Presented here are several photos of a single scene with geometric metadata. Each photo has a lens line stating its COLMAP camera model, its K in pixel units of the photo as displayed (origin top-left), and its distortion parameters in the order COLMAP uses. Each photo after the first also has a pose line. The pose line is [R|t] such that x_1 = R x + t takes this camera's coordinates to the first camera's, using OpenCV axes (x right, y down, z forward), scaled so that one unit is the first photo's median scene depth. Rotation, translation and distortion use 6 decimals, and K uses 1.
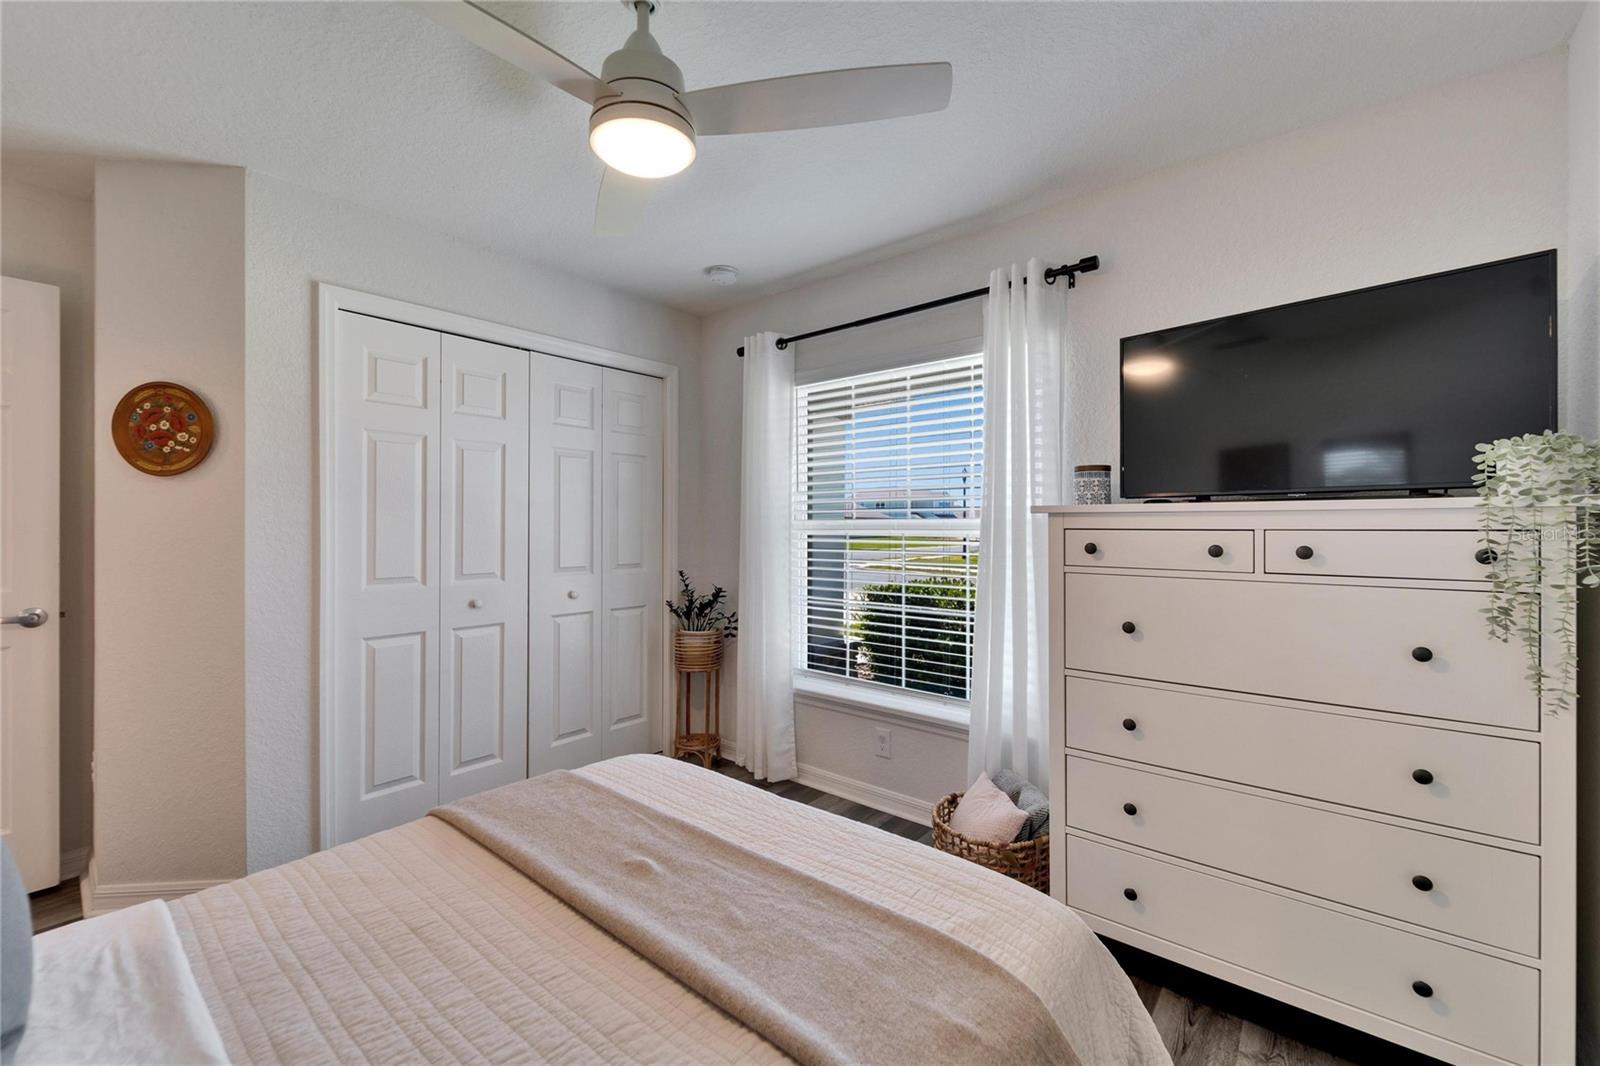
lens RADIAL K [[651.0, 0, 806.3], [0, 651.0, 520.6], [0, 0, 1]] dist [-0.000320, 0.000208]
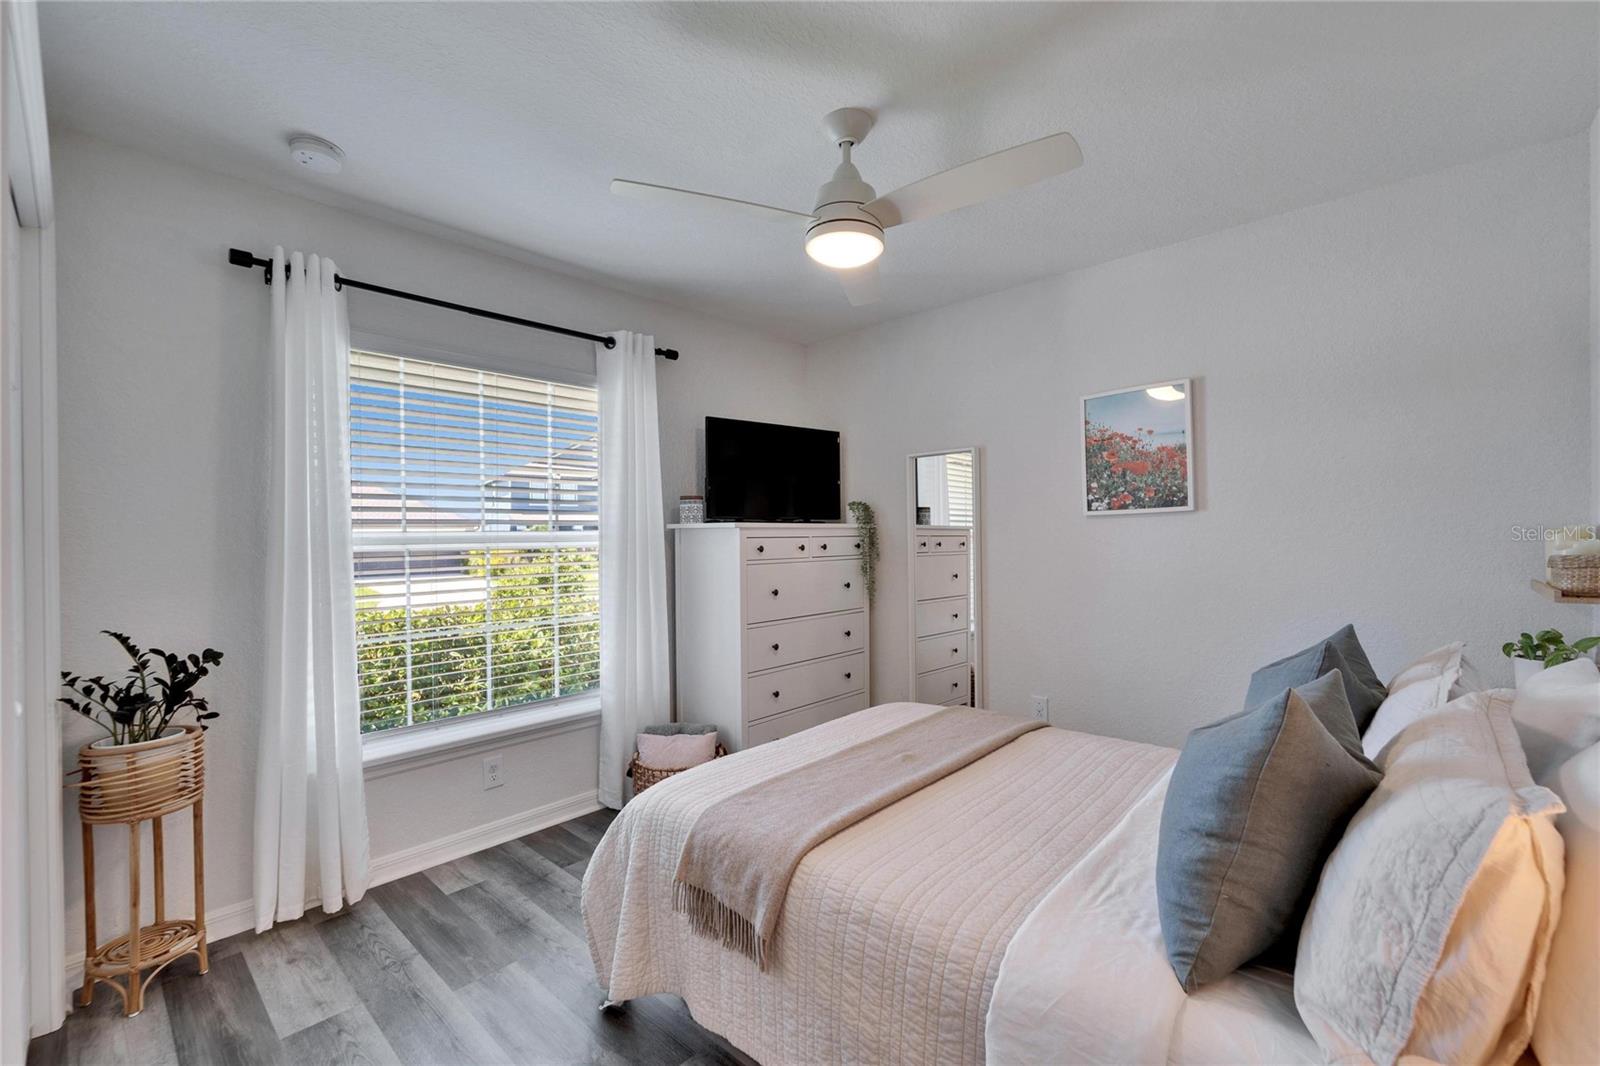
lens RADIAL K [[651.0, 0, 799.5], [0, 651.0, 538.1], [0, 0, 1]] dist [-0.000320, 0.000208]
pose [[0.063332, -0.003237, 0.997987, -1.311278], [0.004955, 0.999983, 0.002929, 0.010540], [-0.997980, 0.004760, 0.063347, 0.845298]]
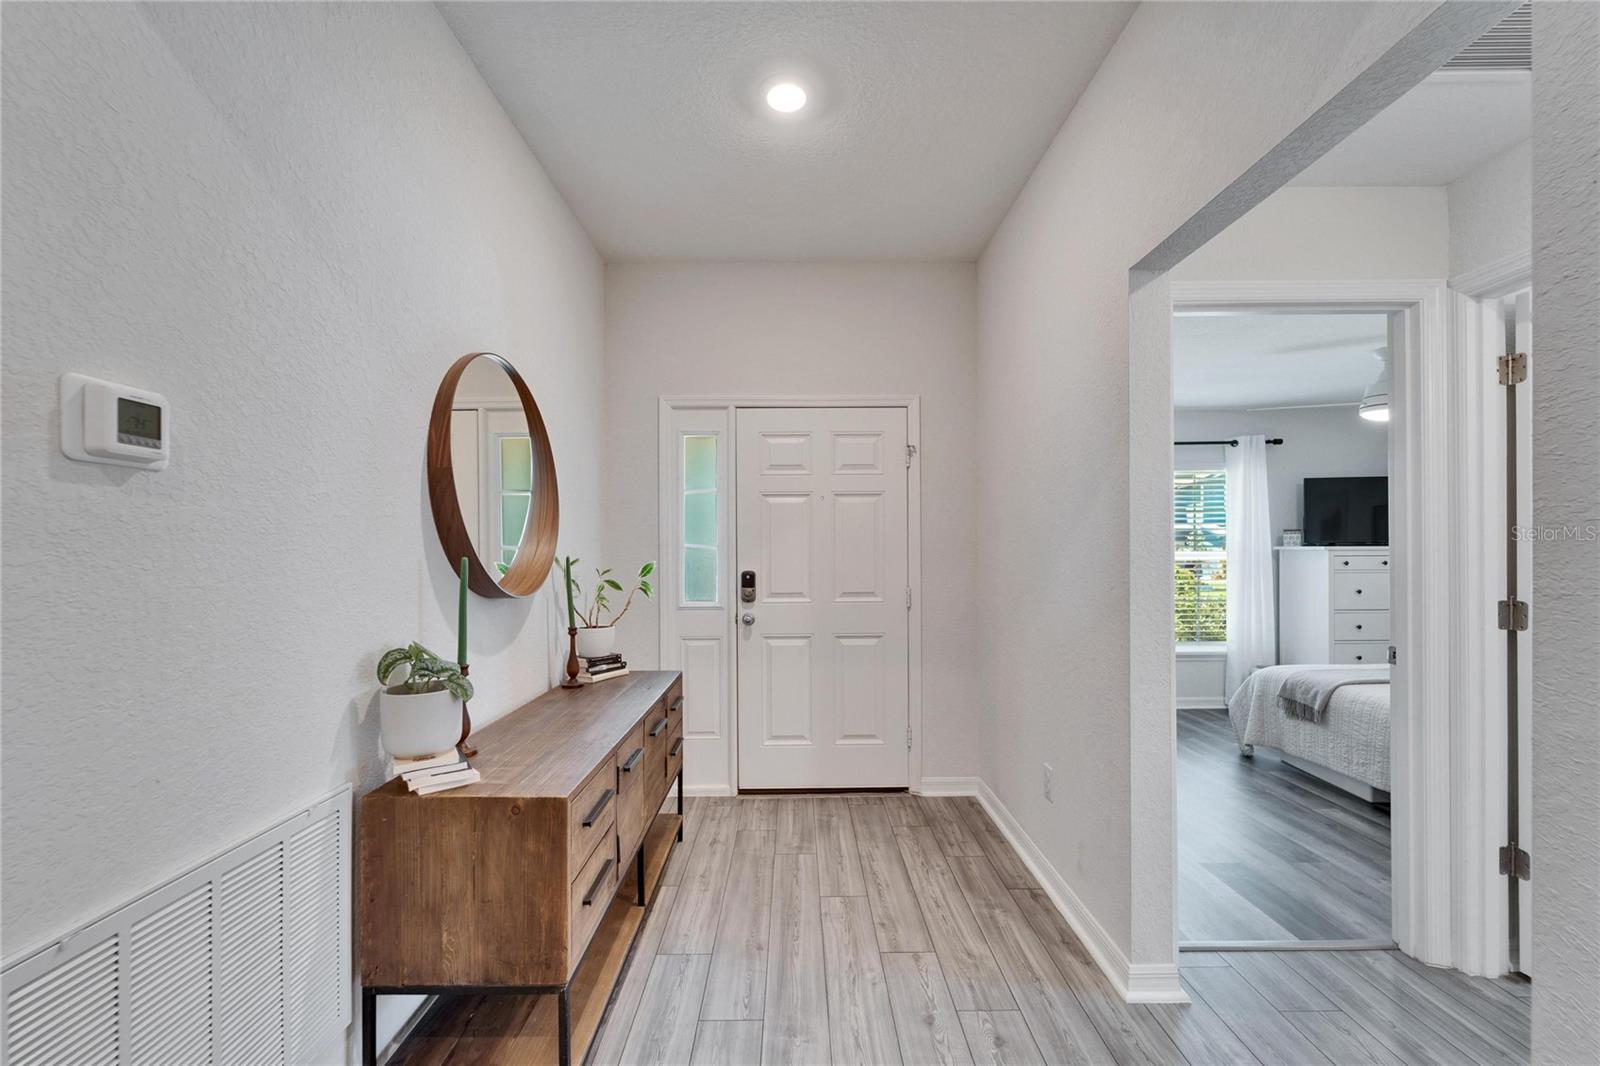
lens RADIAL K [[651.0, 0, 785.5], [0, 651.0, 542.4], [0, 0, 1]] dist [-0.000320, 0.000208]
pose [[0.786513, 0.000313, 0.617573, -3.149951], [0.000343, 0.999999, -0.000943, -0.042453], [-0.617573, 0.000954, 0.786513, 0.357418]]
